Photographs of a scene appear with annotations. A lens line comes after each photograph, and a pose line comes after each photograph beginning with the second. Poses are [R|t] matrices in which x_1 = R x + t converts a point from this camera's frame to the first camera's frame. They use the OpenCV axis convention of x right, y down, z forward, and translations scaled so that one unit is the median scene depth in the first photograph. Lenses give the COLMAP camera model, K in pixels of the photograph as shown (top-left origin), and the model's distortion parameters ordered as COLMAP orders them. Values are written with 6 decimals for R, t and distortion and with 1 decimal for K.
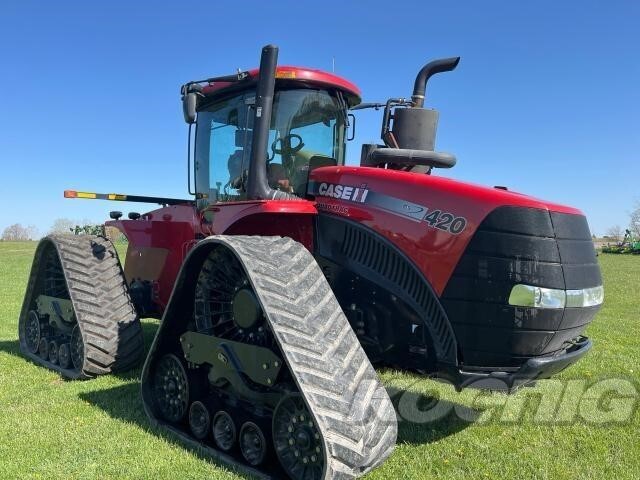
lens RADIAL K [[486.1, 0, 322.8], [0, 486.1, 242.3], [0, 0, 1]] dist [0.028937, -0.007250]
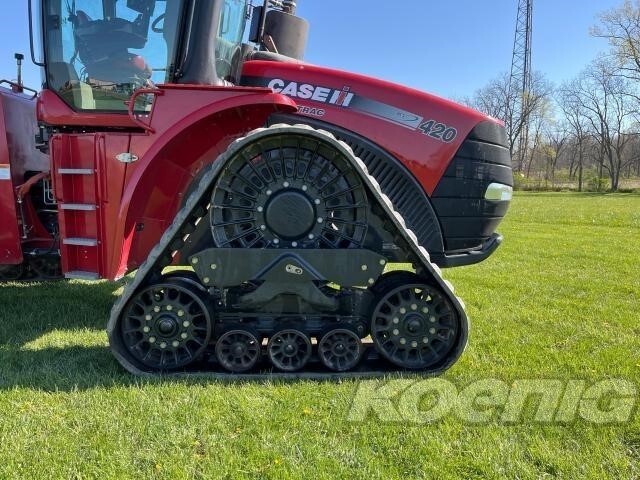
lens RADIAL K [[503.1, 0, 320.0], [0, 503.1, 240.0], [0, 0, 1]] dist [0.032024, -0.045459]
pose [[0.676394, -0.075386, 0.732672, -0.720382], [-0.018858, 0.992650, 0.119545, 0.066453], [-0.736298, -0.094676, 0.670001, 0.320216]]
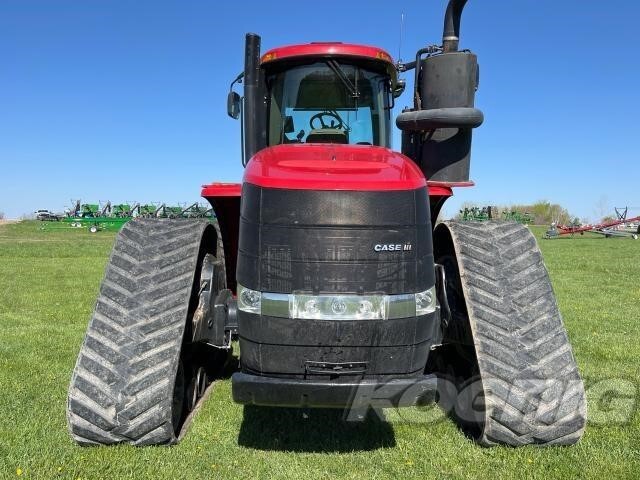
lens RADIAL K [[486.1, 0, 322.8], [0, 486.1, 242.3], [0, 0, 1]] dist [0.028937, -0.007250]
pose [[0.712067, 0.034966, -0.701240, 0.830857], [-0.008128, 0.999103, 0.041565, -0.008039], [0.702064, -0.023897, 0.711713, 0.403517]]
